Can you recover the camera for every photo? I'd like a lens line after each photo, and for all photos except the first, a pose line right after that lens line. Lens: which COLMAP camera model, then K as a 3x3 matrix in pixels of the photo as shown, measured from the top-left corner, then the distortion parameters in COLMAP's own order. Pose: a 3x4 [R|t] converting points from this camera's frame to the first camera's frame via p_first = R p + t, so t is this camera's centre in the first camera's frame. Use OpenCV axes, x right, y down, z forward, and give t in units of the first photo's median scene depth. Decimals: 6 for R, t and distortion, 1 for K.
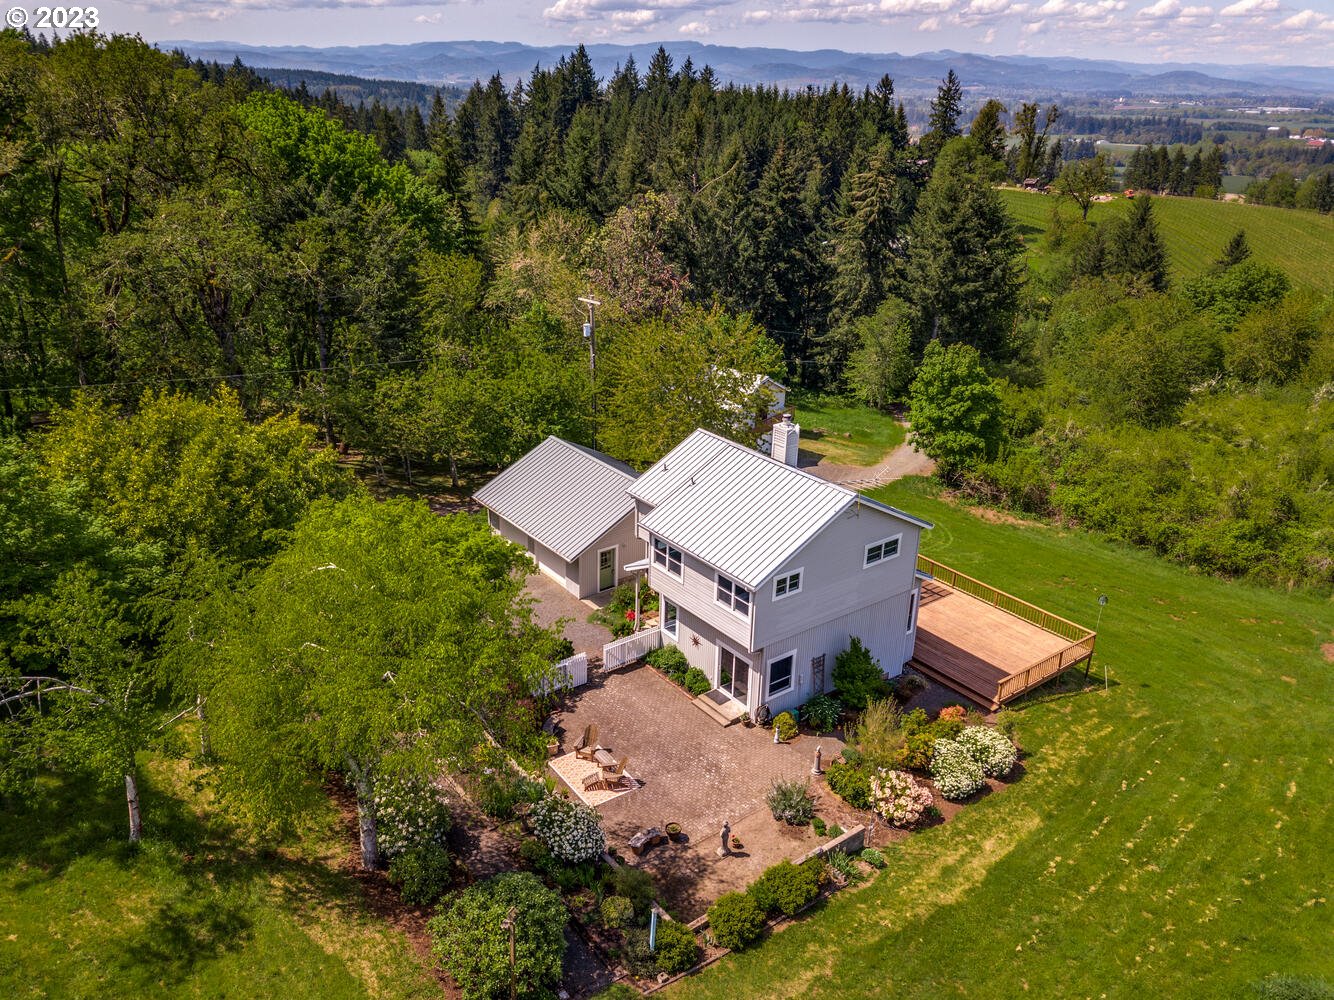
lens RADIAL K [[1011.4, 0, 667.0], [0, 1011.4, 500.0], [0, 0, 1]] dist [0.001040, 0.000756]
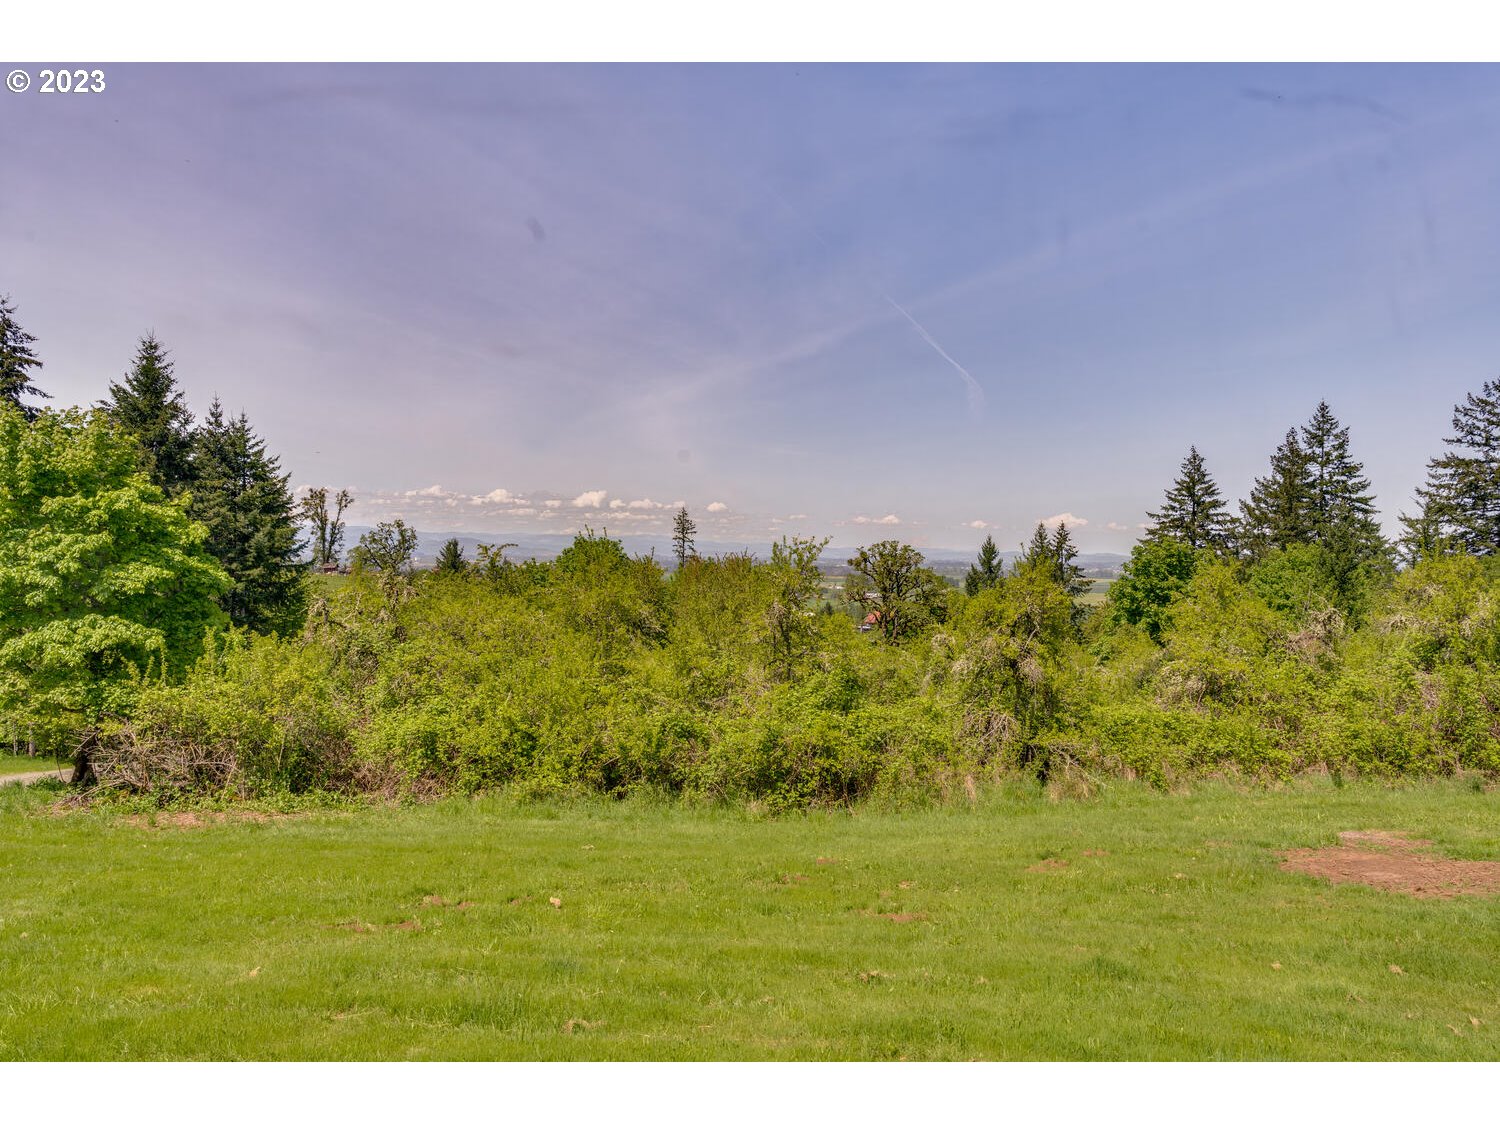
lens RADIAL K [[1029.7, 0, 753.7], [0, 1029.7, 548.6], [0, 0, 1]] dist [-0.005085, -0.006023]
pose [[0.756978, -0.020189, 0.653128, 0.234514], [0.259229, 0.926782, -0.271799, 0.070567], [-0.599820, 0.375056, 0.706788, 0.597902]]
